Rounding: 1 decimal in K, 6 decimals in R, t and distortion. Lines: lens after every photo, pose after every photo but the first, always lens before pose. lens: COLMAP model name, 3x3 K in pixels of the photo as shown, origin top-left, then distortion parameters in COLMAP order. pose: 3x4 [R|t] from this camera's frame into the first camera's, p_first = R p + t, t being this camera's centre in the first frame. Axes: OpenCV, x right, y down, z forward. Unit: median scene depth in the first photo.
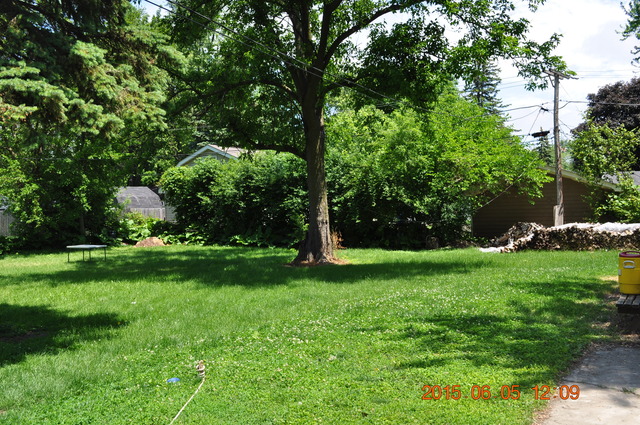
lens RADIAL K [[669.6, 0, 320.0], [0, 669.6, 221.9], [0, 0, 1]] dist [-0.088673, 0.017964]
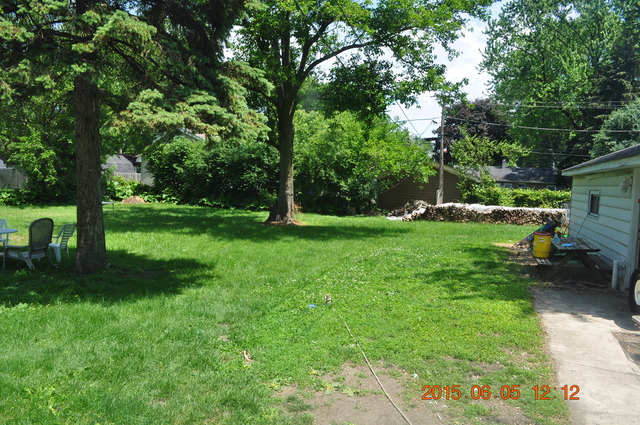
lens RADIAL K [[513.0, 0, 320.0], [0, 513.0, 212.5], [0, 0, 1]] dist [-0.064953, -0.002813]
pose [[0.980182, 0.045006, 0.192919, -0.107469], [-0.054480, 0.997541, 0.044088, -0.010089], [-0.190460, -0.053724, 0.980224, -0.049008]]
